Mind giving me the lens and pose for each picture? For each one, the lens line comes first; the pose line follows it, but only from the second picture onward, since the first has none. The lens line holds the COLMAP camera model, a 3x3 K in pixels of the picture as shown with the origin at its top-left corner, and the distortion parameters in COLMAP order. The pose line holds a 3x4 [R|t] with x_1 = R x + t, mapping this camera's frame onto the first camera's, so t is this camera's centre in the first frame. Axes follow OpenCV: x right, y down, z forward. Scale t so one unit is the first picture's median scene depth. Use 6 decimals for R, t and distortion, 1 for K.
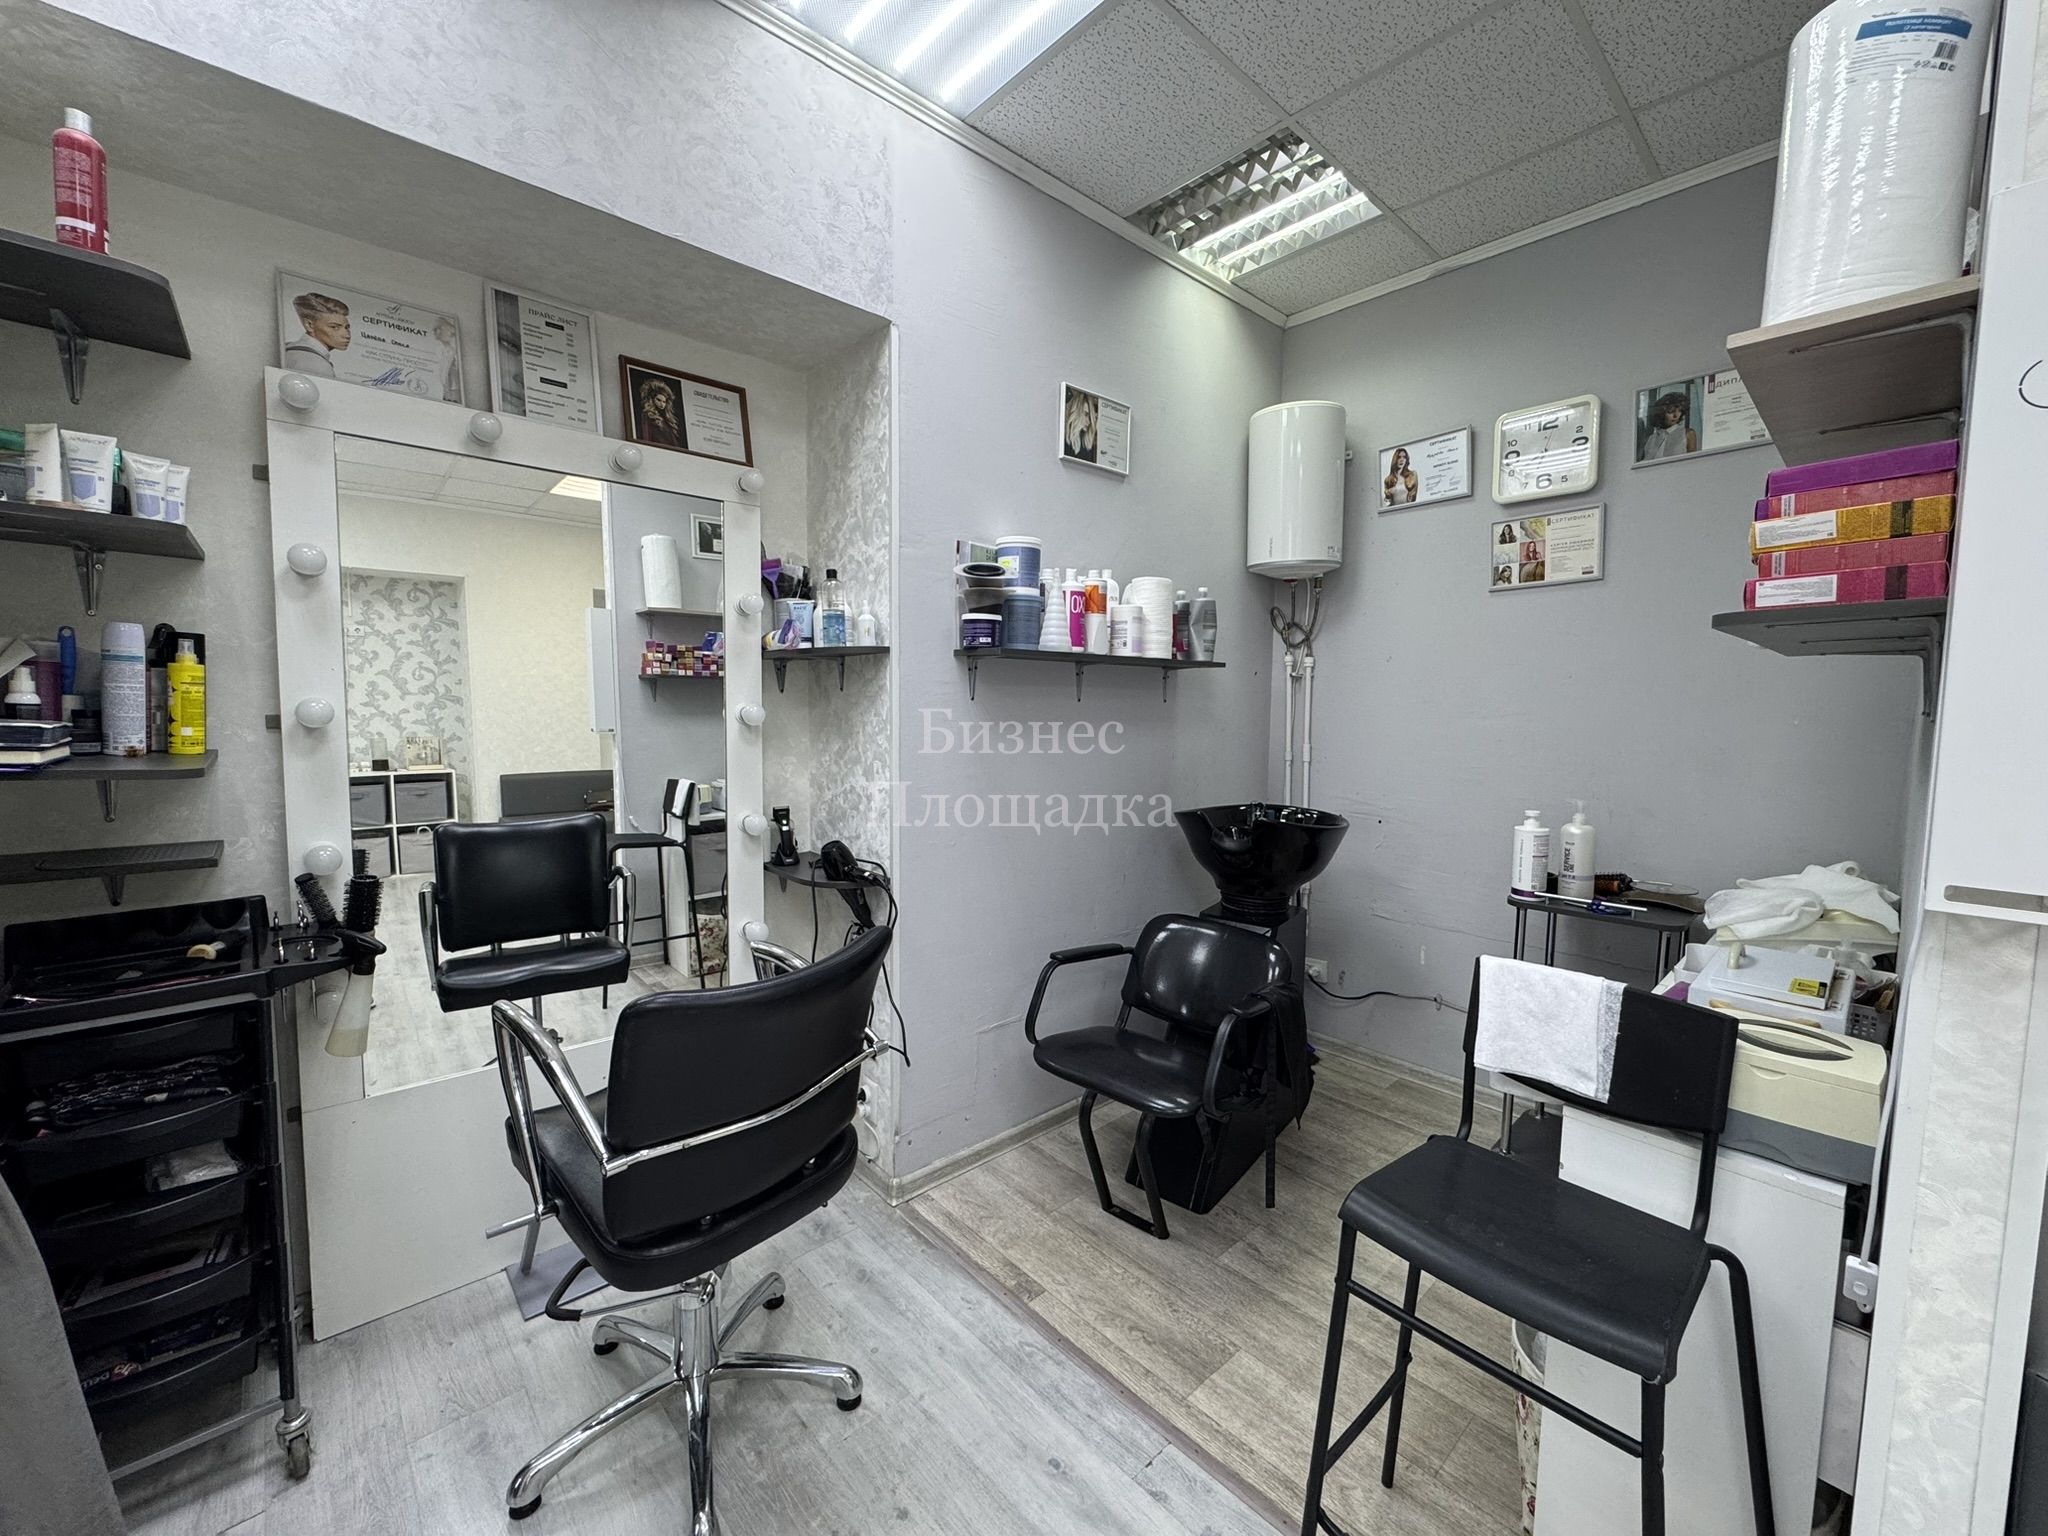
lens RADIAL K [[815.5, 0, 1024.1], [0, 815.5, 764.3], [0, 0, 1]] dist [-0.002976, 0.000397]
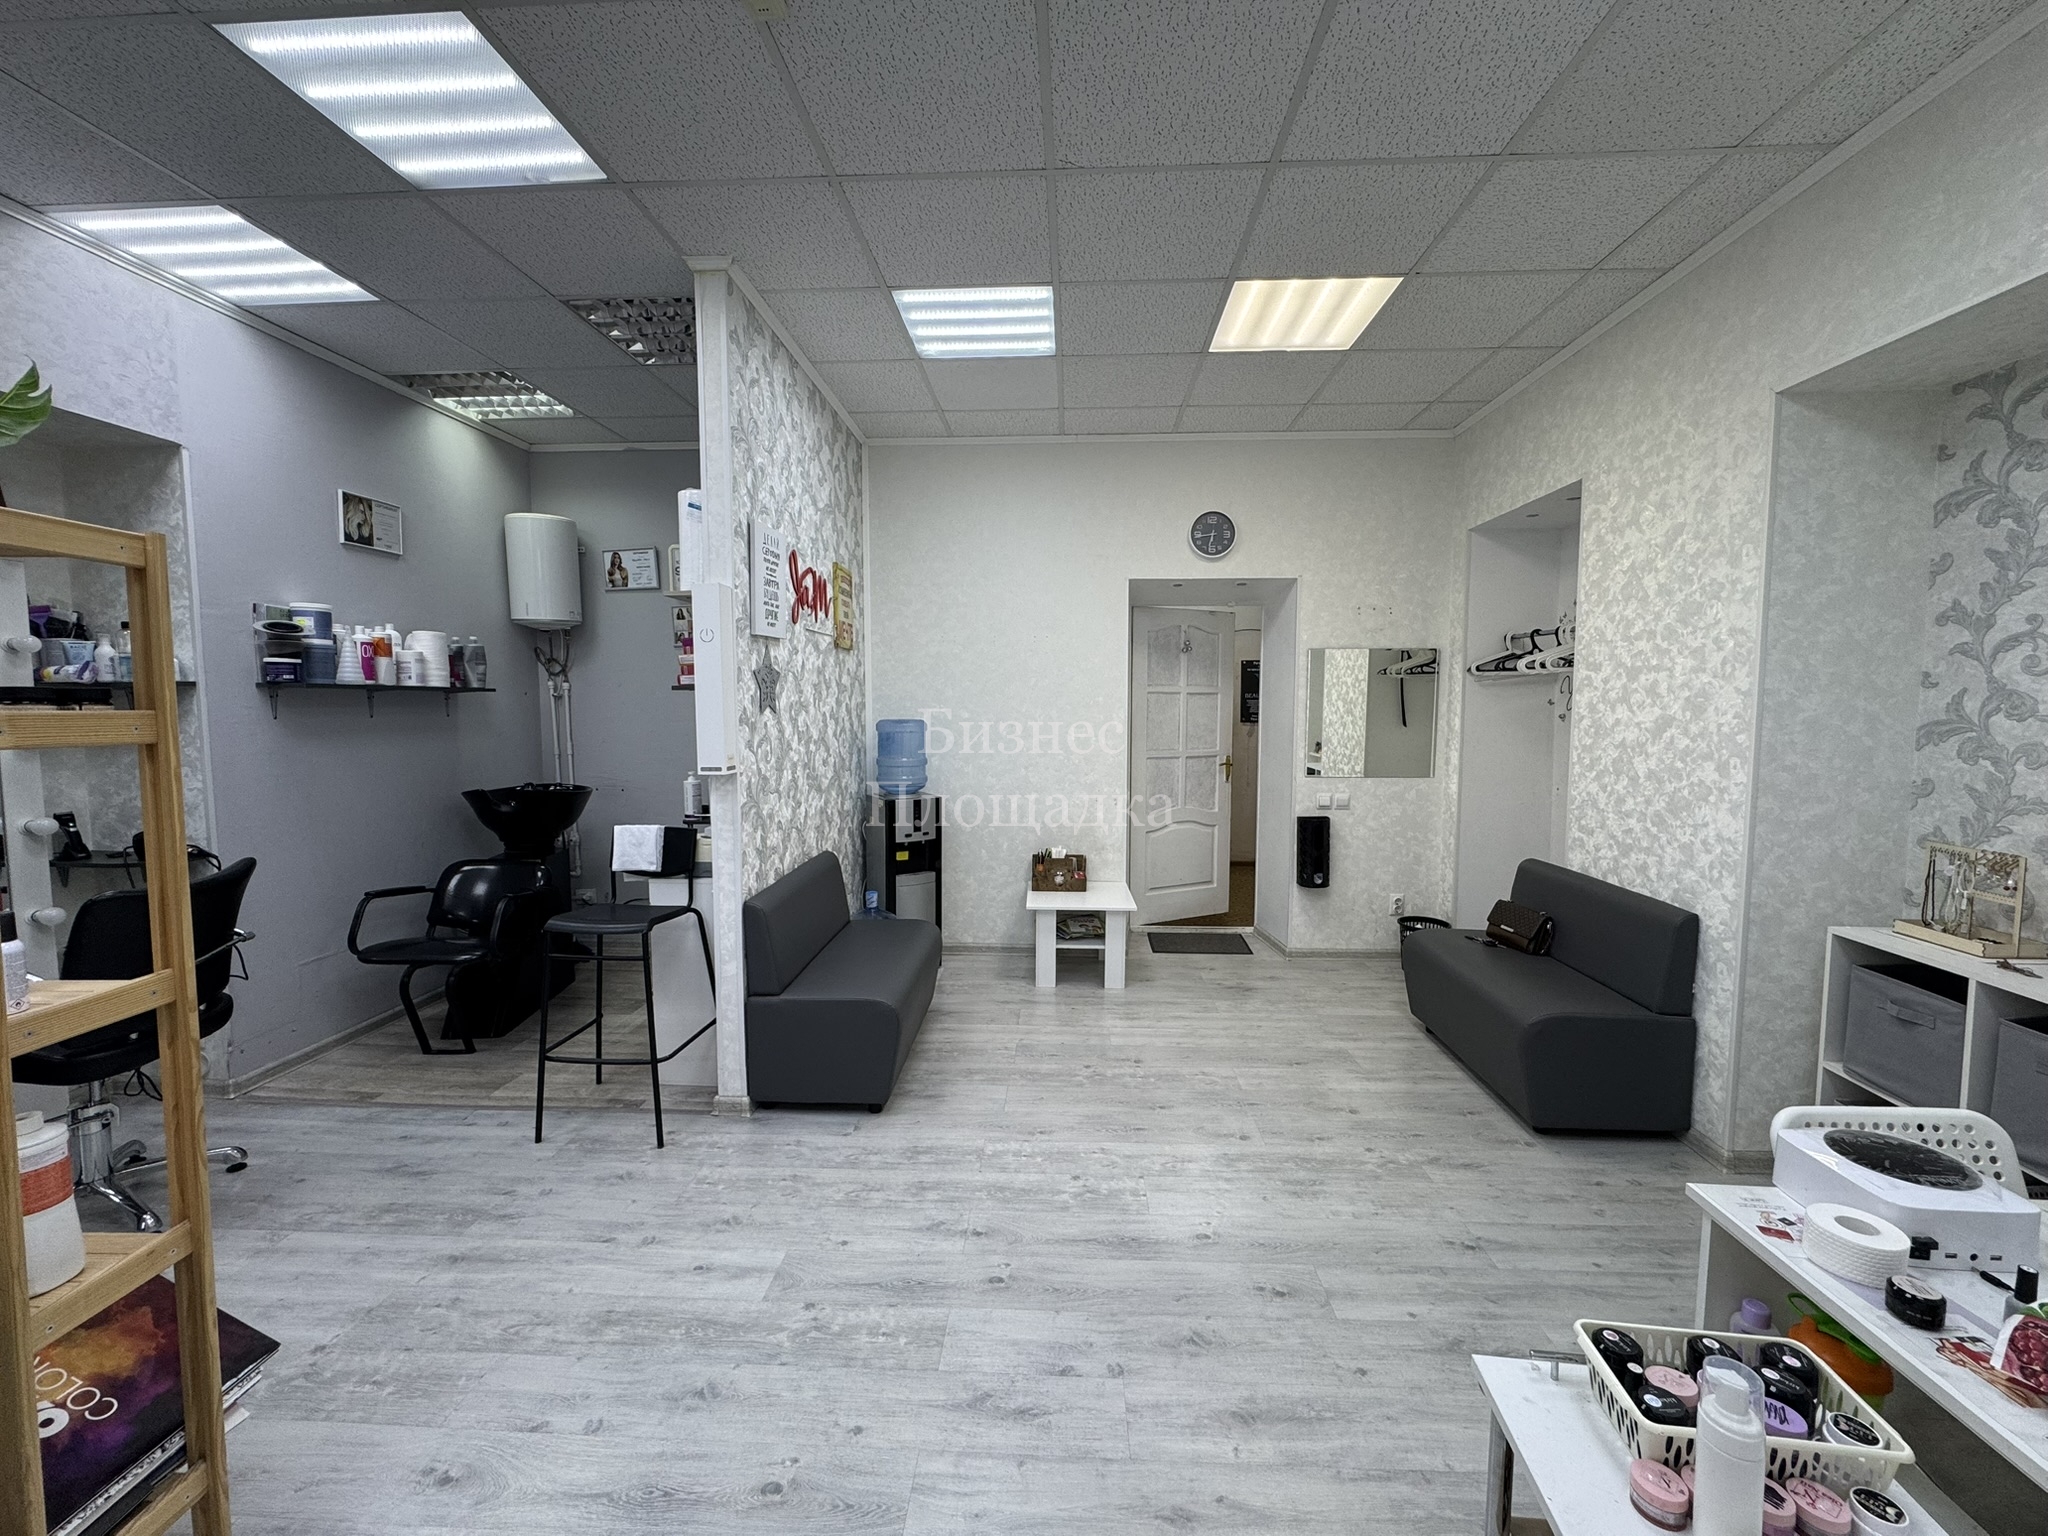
lens RADIAL K [[815.5, 0, 1026.2], [0, 815.5, 764.9], [0, 0, 1]] dist [-0.002976, 0.000397]
pose [[0.714697, -0.063278, 0.696566, -0.123486], [0.065907, 0.997561, 0.022998, 0.051224], [-0.696322, 0.029472, 0.717124, -0.882273]]
